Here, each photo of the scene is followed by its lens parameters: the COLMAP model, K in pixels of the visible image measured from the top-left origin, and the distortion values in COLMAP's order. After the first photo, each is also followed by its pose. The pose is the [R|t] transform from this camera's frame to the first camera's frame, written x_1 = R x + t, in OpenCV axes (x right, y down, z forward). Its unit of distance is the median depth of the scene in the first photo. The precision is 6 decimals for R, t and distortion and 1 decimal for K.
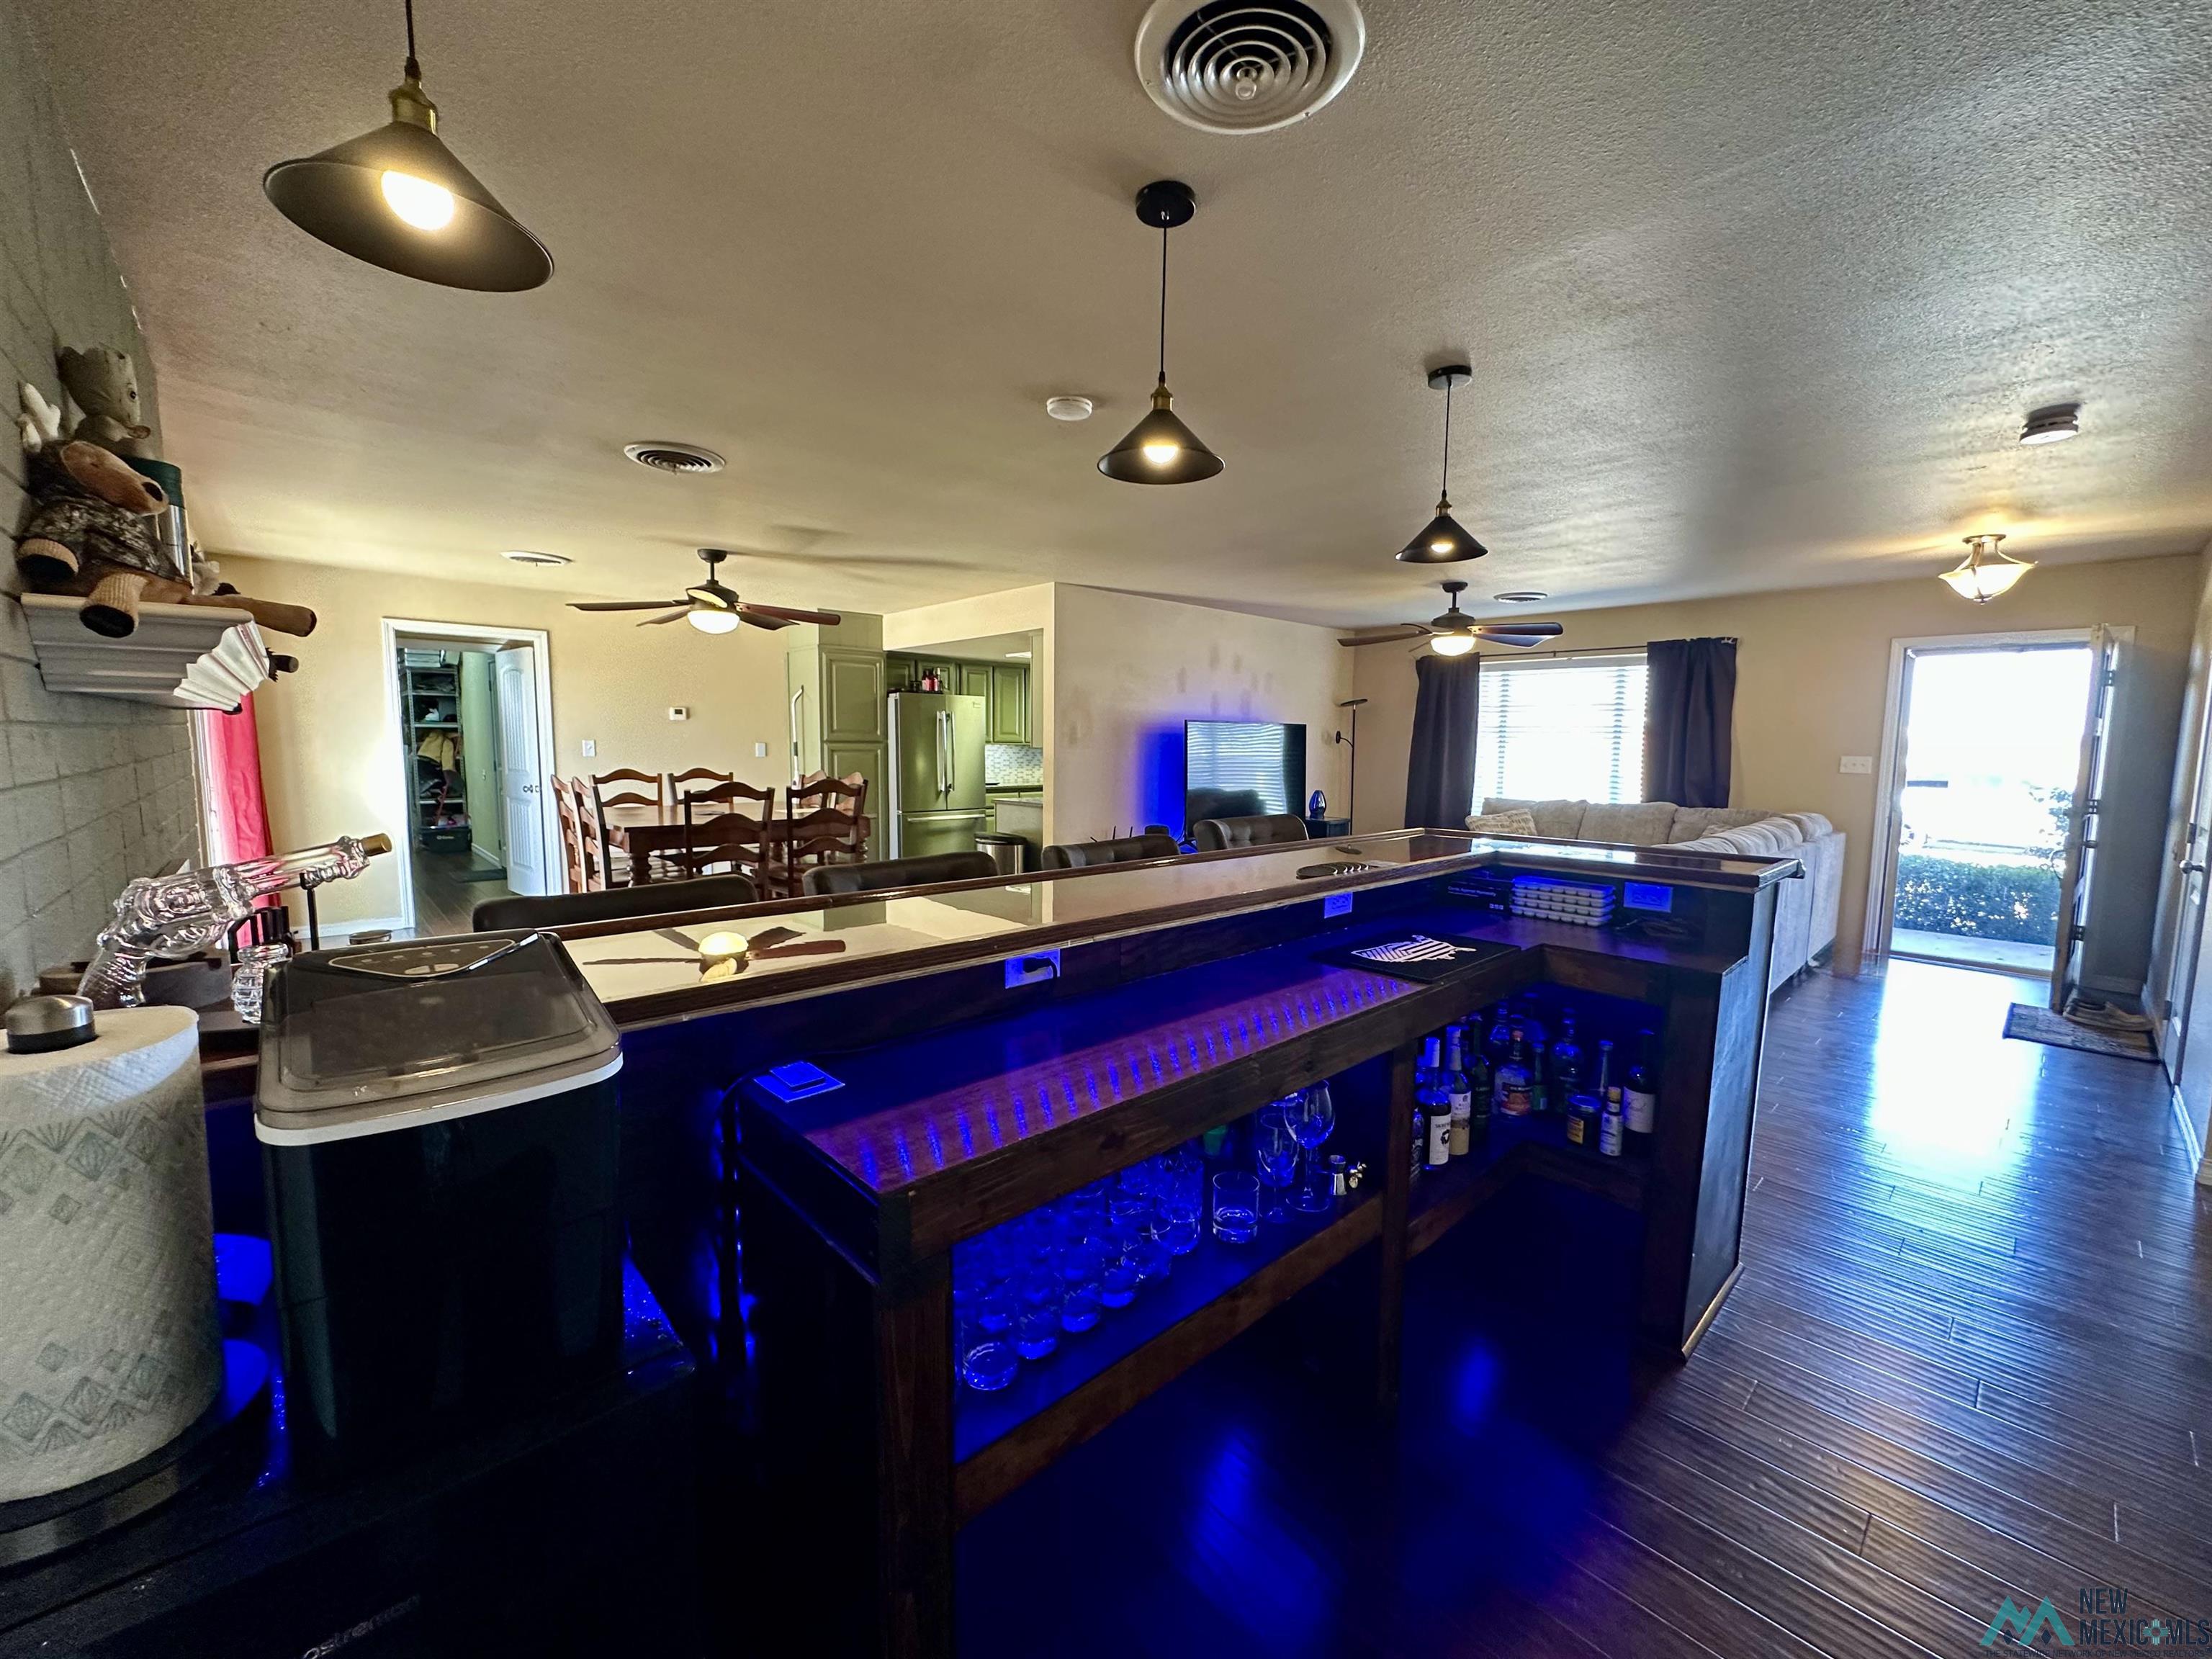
lens RADIAL K [[886.3, 0, 1106.0], [0, 886.3, 829.5], [0, 0, 1]] dist [-0.001629, 0.000495]
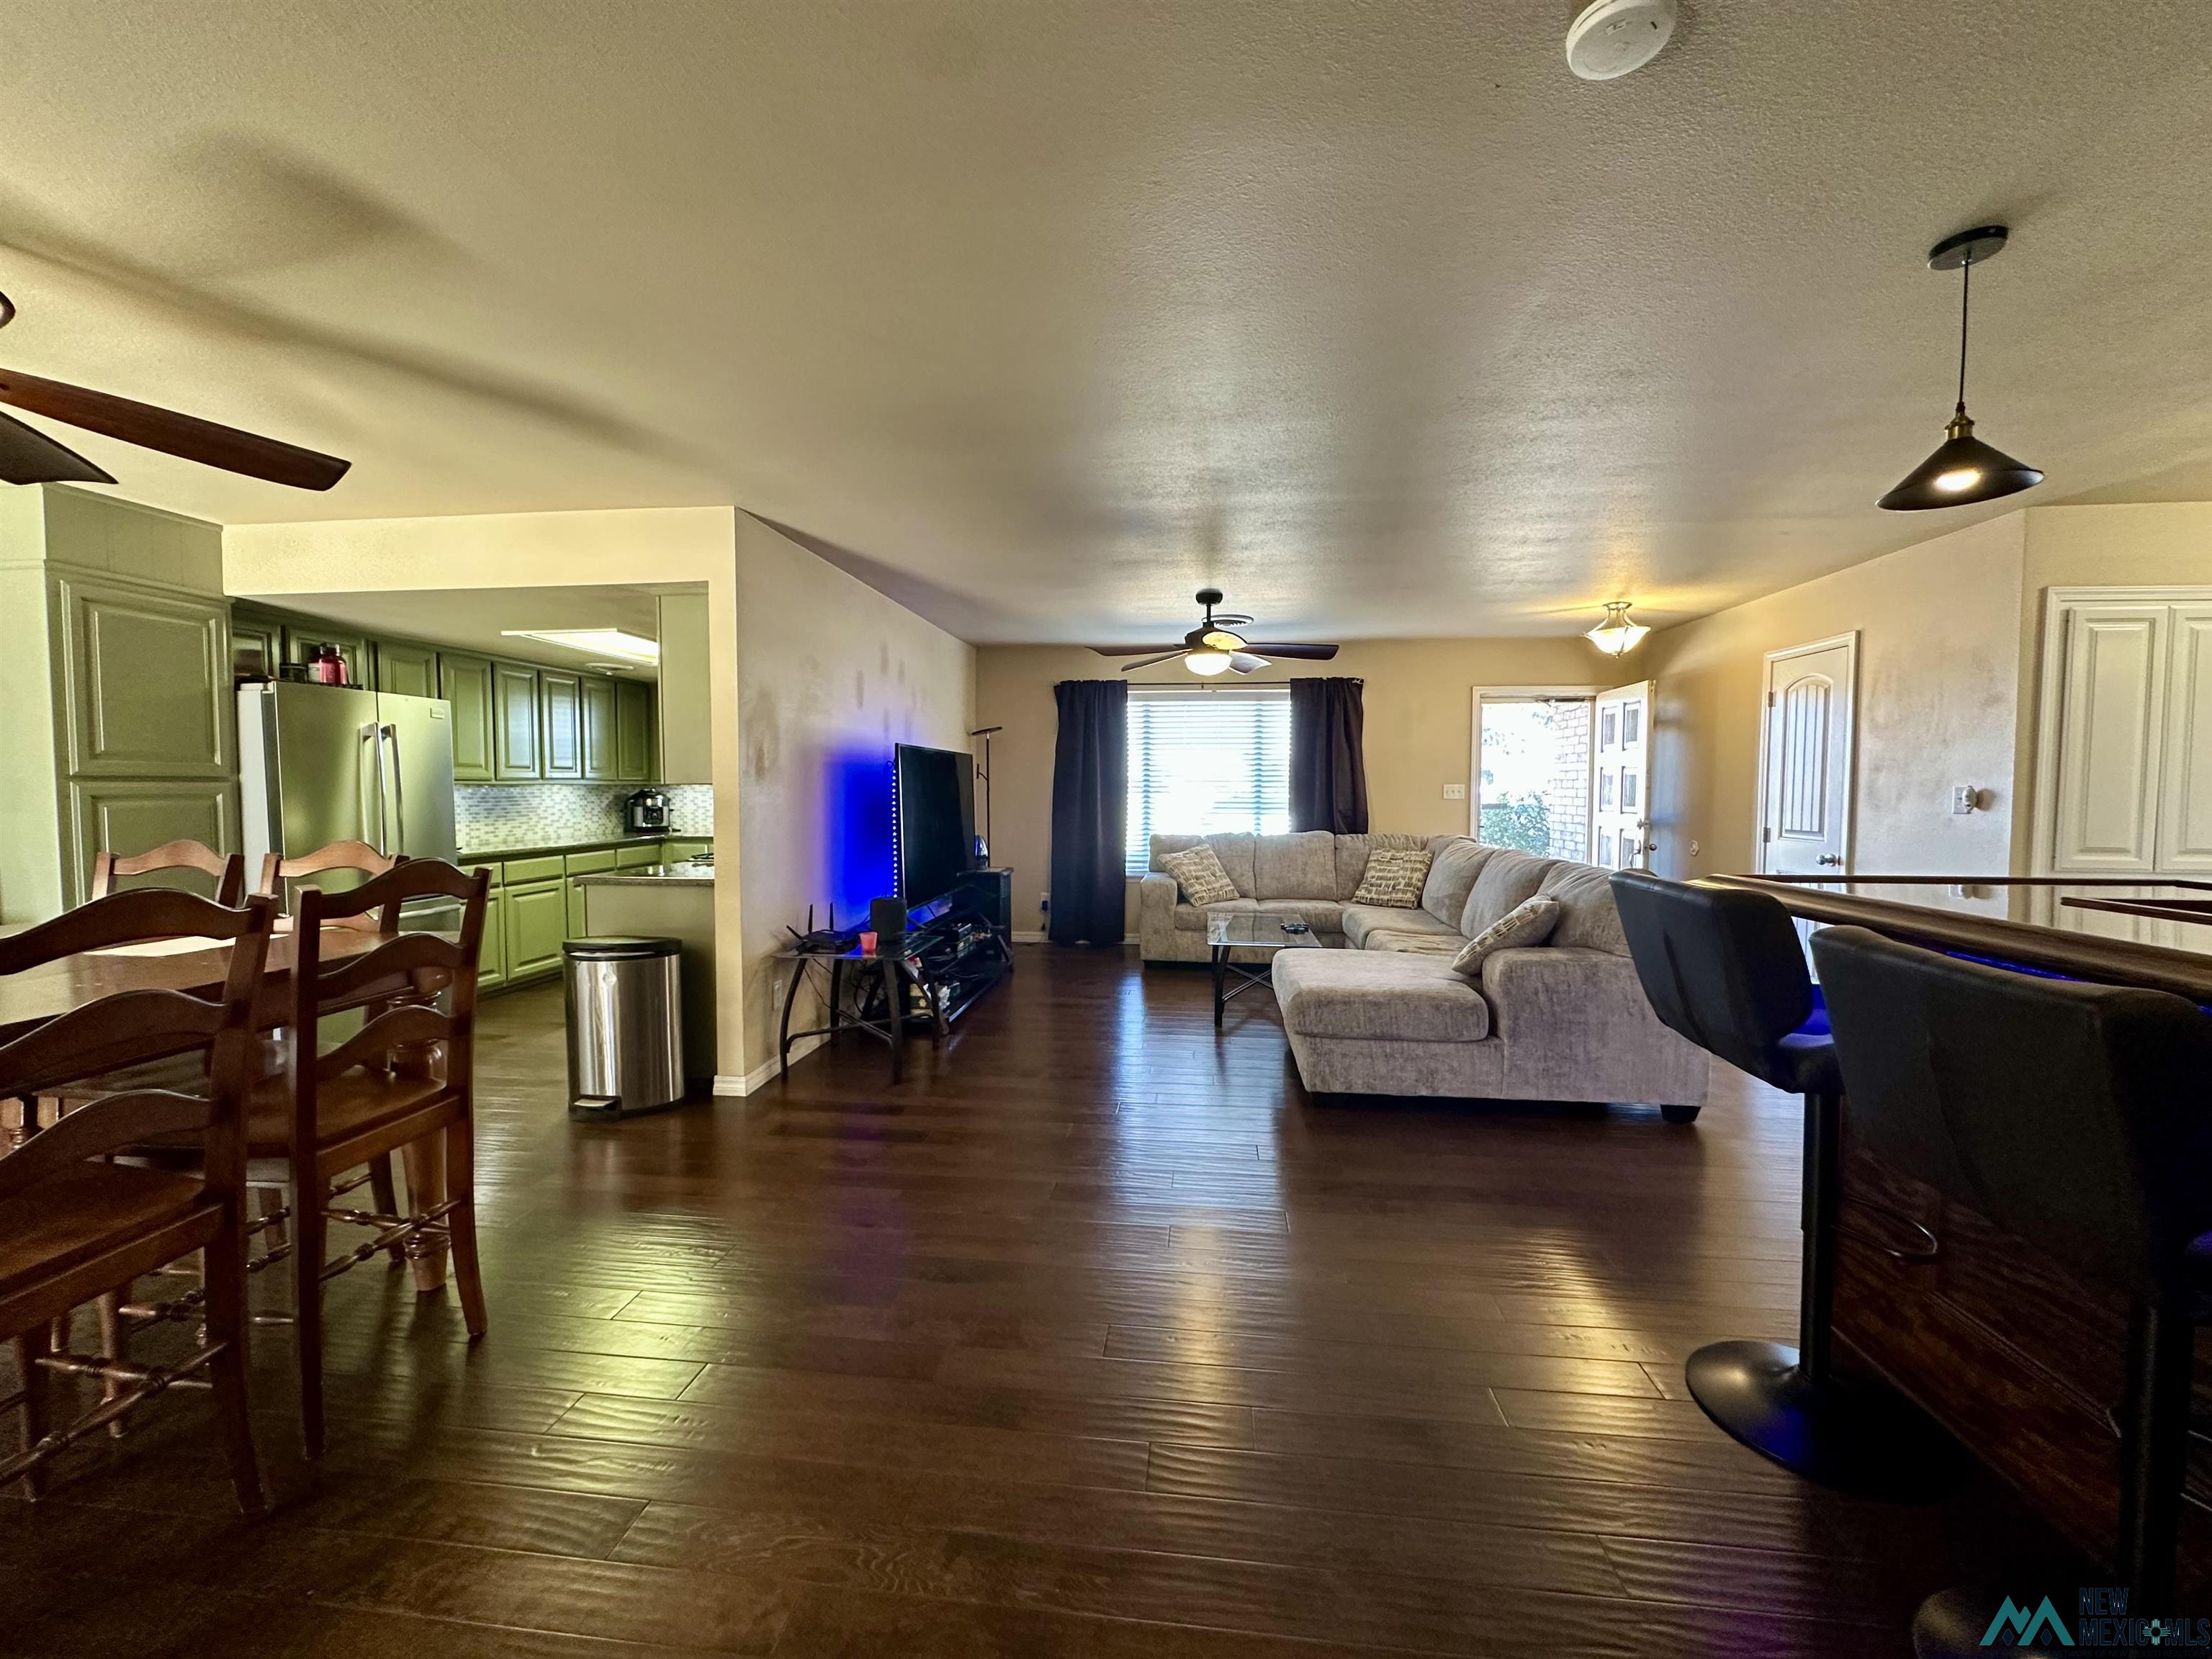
lens RADIAL K [[886.3, 0, 1106.0], [0, 886.3, 829.5], [0, 0, 1]] dist [-0.001629, 0.000495]
pose [[0.757142, -0.042304, 0.651879, -0.224661], [0.072981, 0.997132, -0.020056, -0.027083], [-0.649161, 0.062760, 0.758058, 0.336840]]
